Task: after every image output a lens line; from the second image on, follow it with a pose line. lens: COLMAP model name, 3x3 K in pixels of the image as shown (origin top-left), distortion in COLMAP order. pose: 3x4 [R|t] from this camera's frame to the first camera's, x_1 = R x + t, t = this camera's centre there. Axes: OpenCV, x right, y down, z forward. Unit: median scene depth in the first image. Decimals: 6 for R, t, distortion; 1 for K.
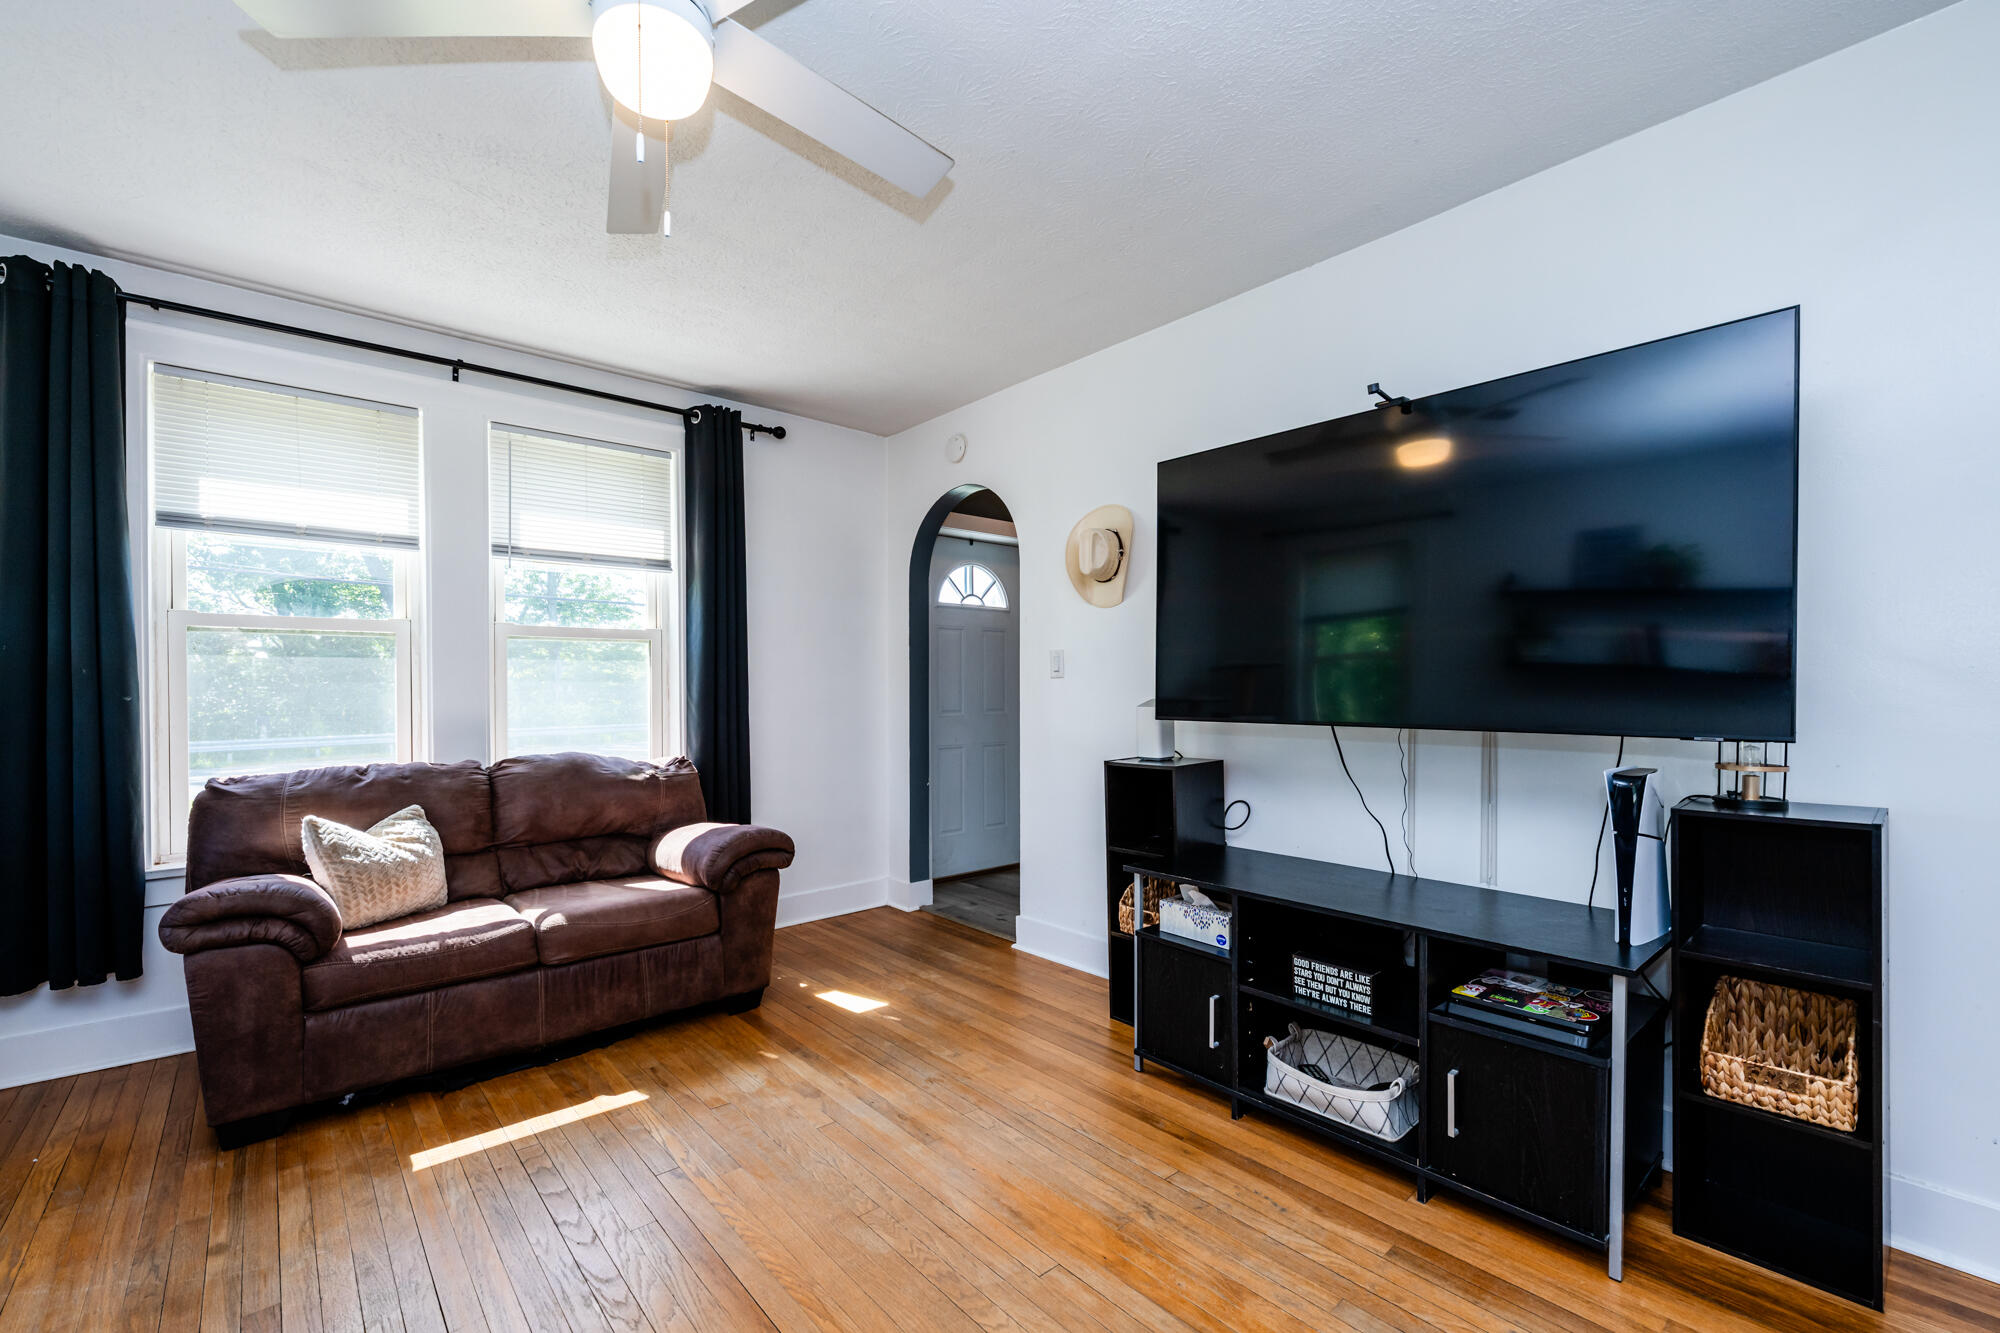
lens RADIAL K [[826.6, 0, 960.0], [0, 826.6, 693.2], [0, 0, 1]] dist [0.001692, -0.000102]
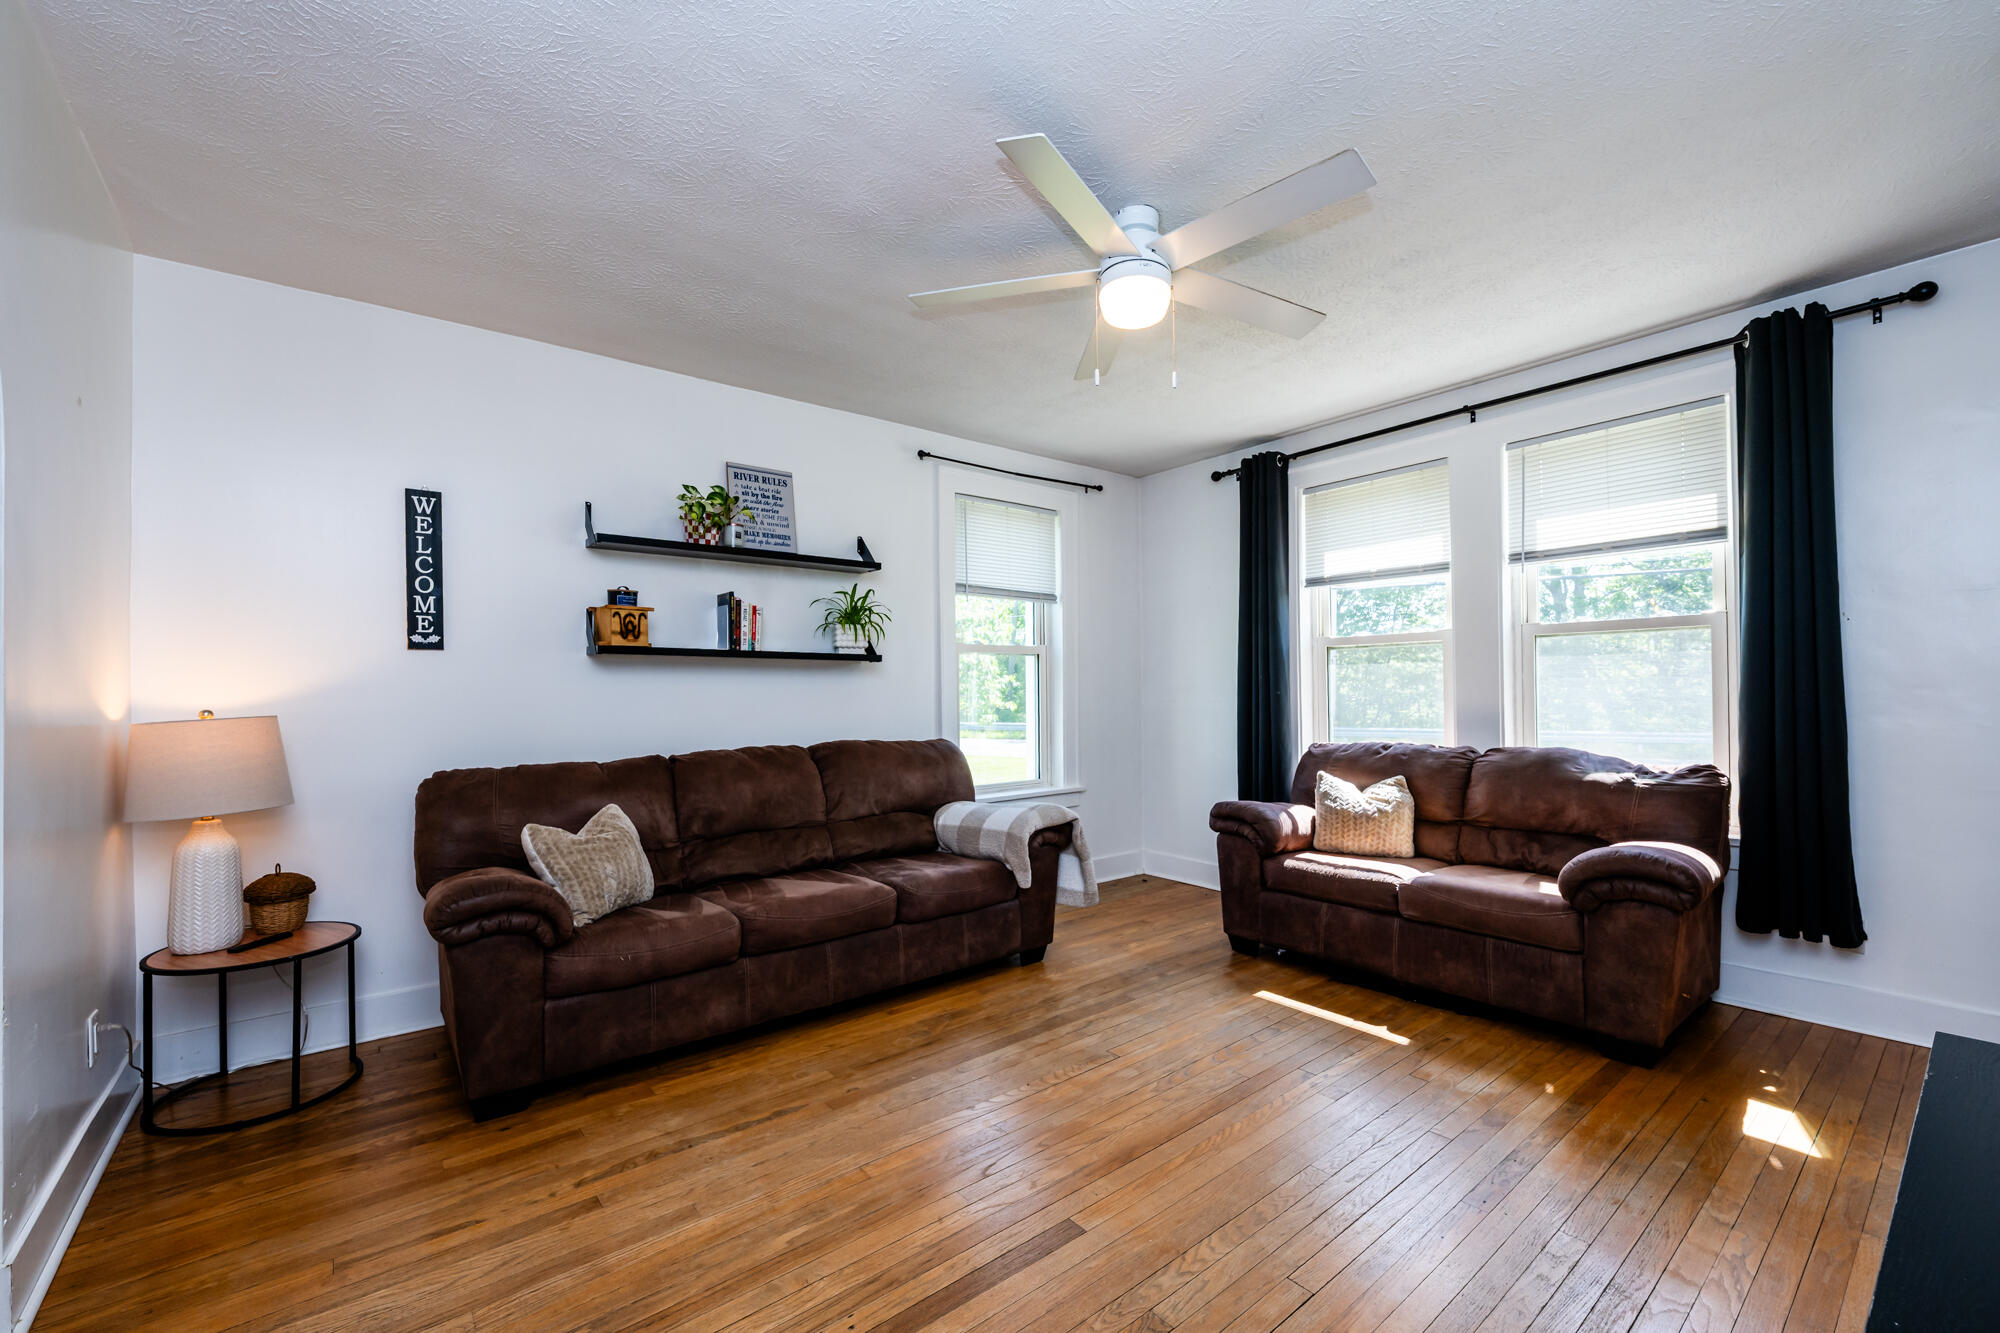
lens RADIAL K [[822.1, 0, 1000.0], [0, 822.1, 689.8], [0, 0, 1]] dist [-0.001191, -0.000465]
pose [[-0.016541, 0.002662, -0.999860, 0.667251], [0.004774, 0.999985, 0.002583, -0.006214], [0.999852, -0.004731, -0.016553, 0.412227]]
